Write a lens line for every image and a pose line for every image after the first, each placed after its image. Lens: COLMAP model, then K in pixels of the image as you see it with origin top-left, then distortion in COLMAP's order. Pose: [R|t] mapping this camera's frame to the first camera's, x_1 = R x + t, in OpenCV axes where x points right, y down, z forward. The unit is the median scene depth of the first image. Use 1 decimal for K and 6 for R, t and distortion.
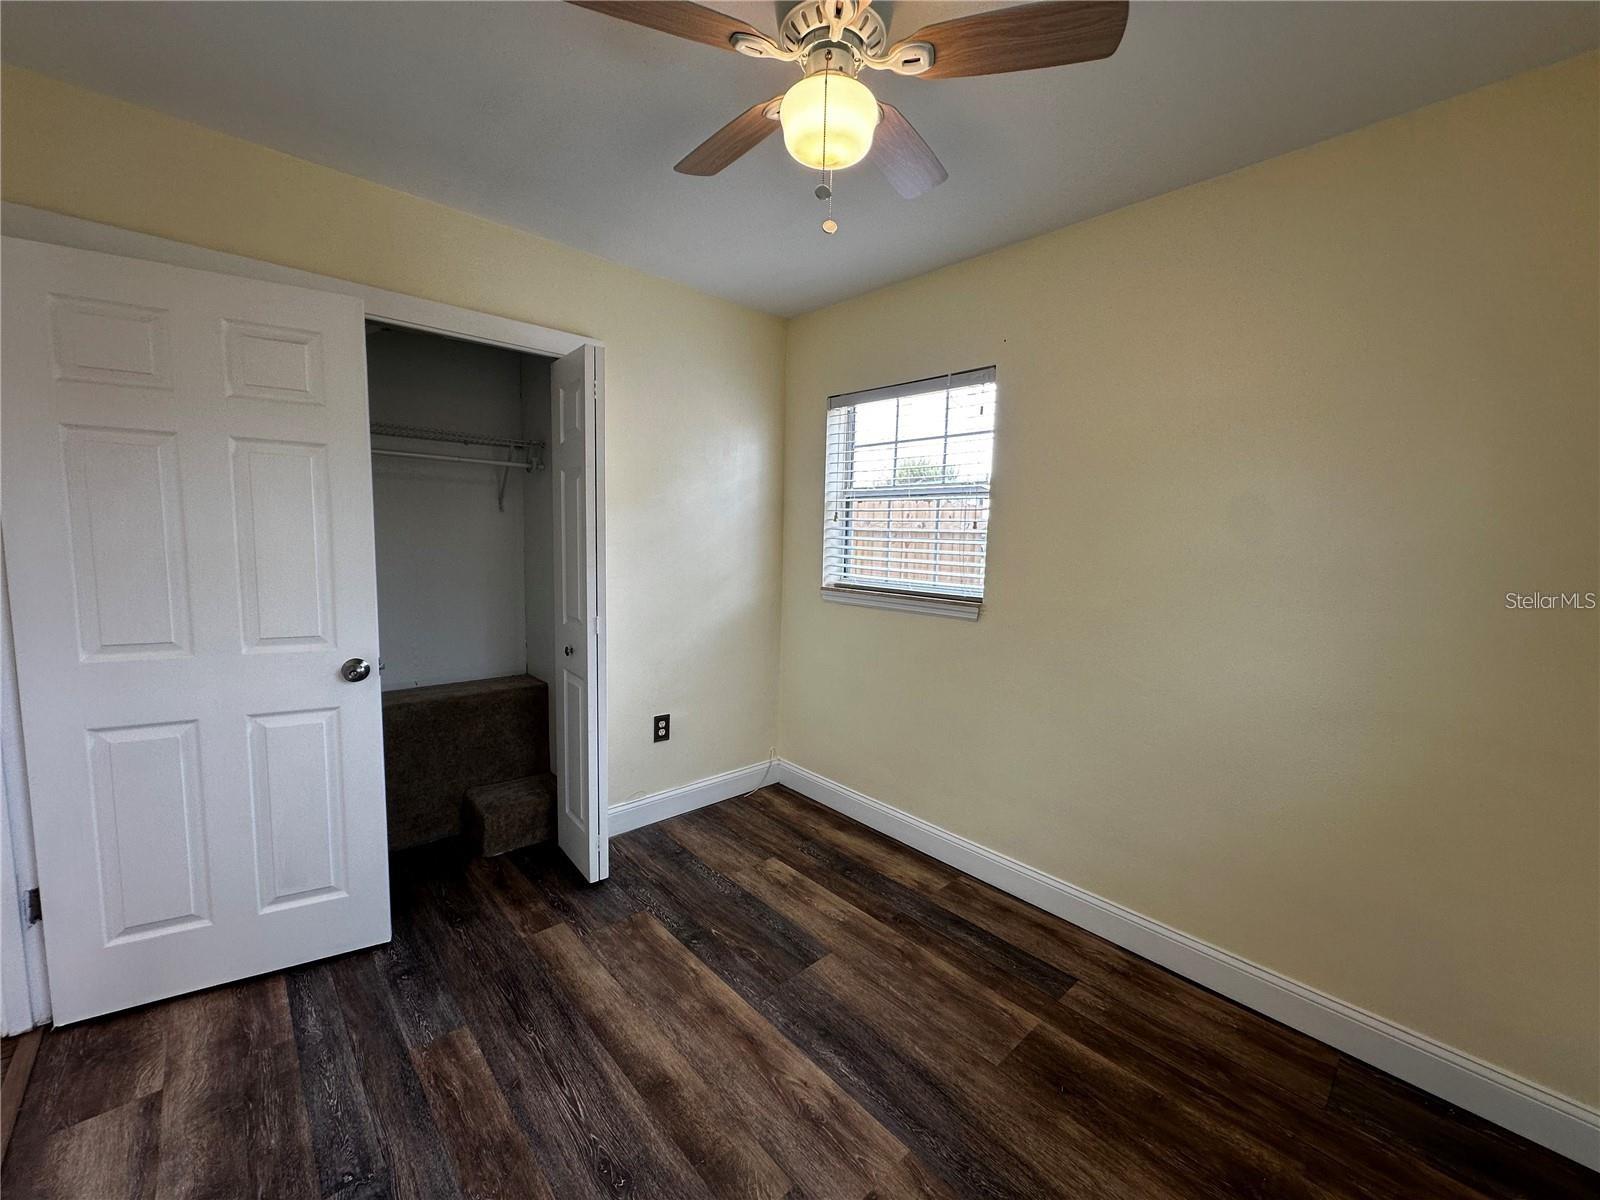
lens RADIAL K [[637.4, 0, 806.7], [0, 637.4, 601.3], [0, 0, 1]] dist [-0.001893, 0.000893]
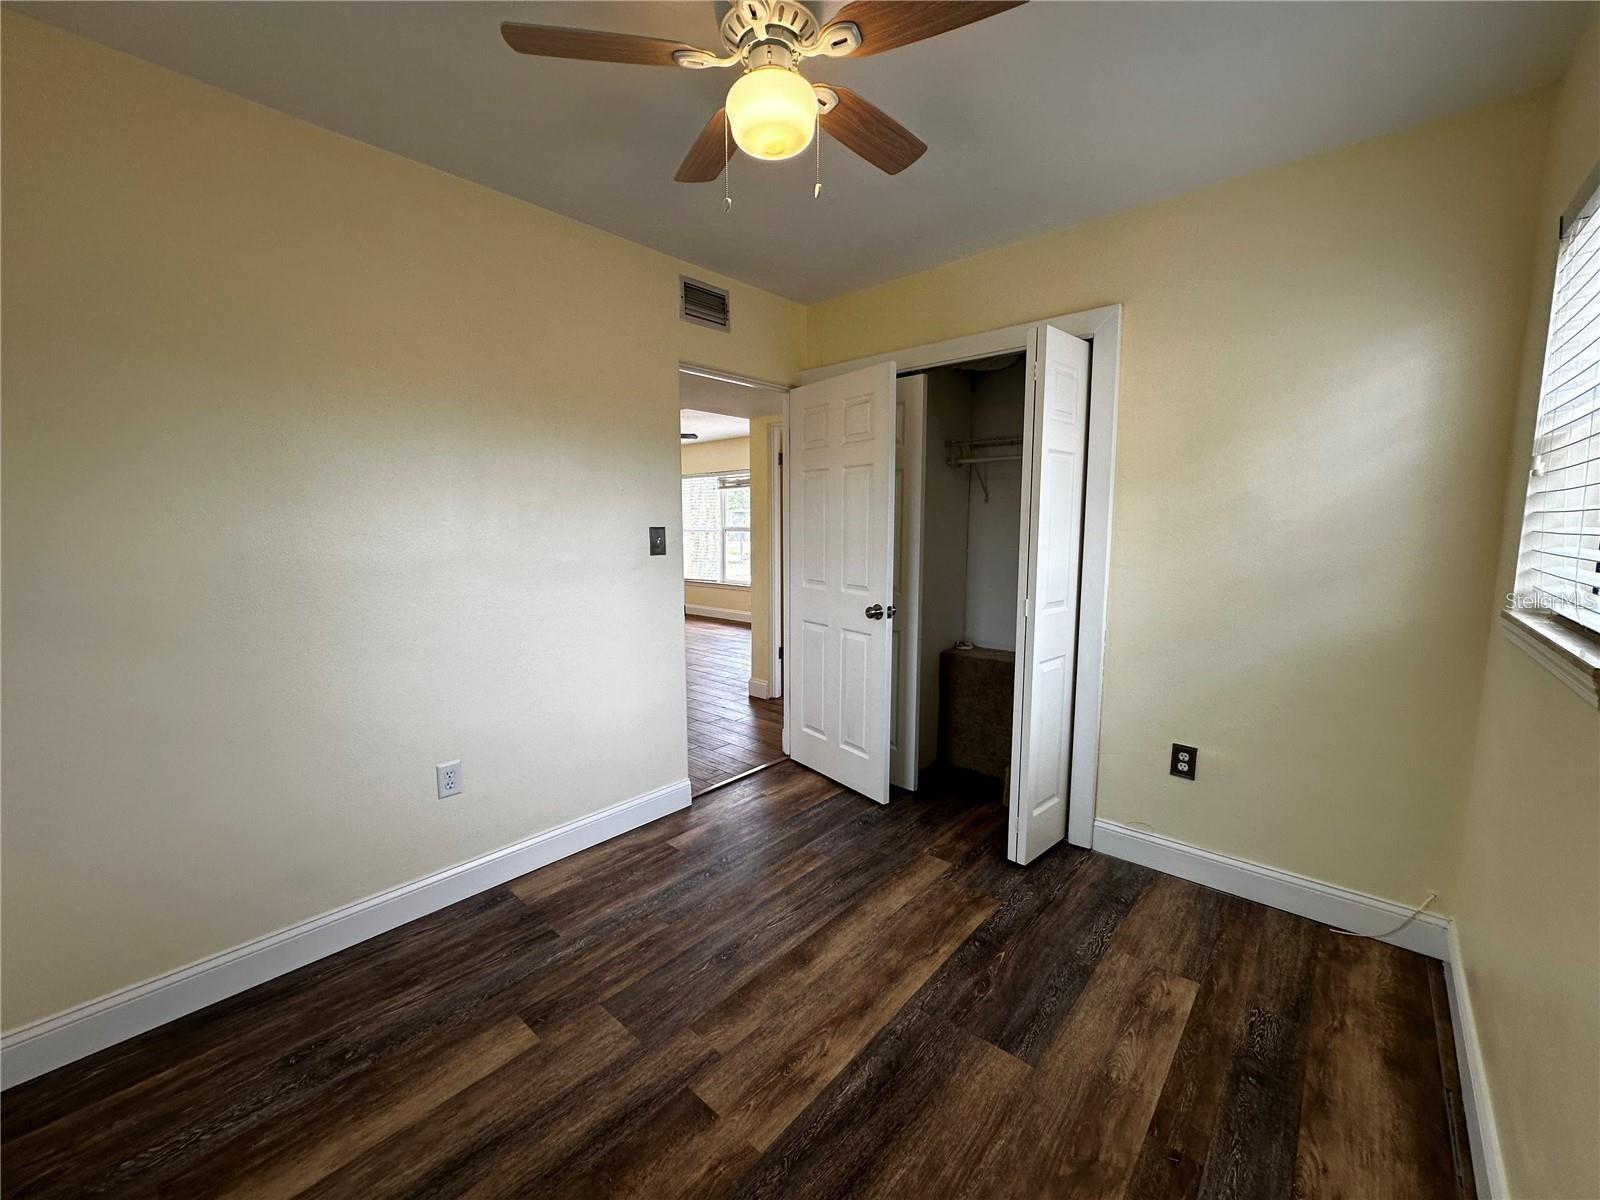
lens RADIAL K [[637.4, 0, 794.5], [0, 637.4, 598.7], [0, 0, 1]] dist [-0.001893, 0.000893]
pose [[0.095138, 0.088229, -0.991546, 0.760573], [-0.105053, 0.991392, 0.078136, -0.019119], [0.989905, 0.096731, 0.103588, 0.647541]]
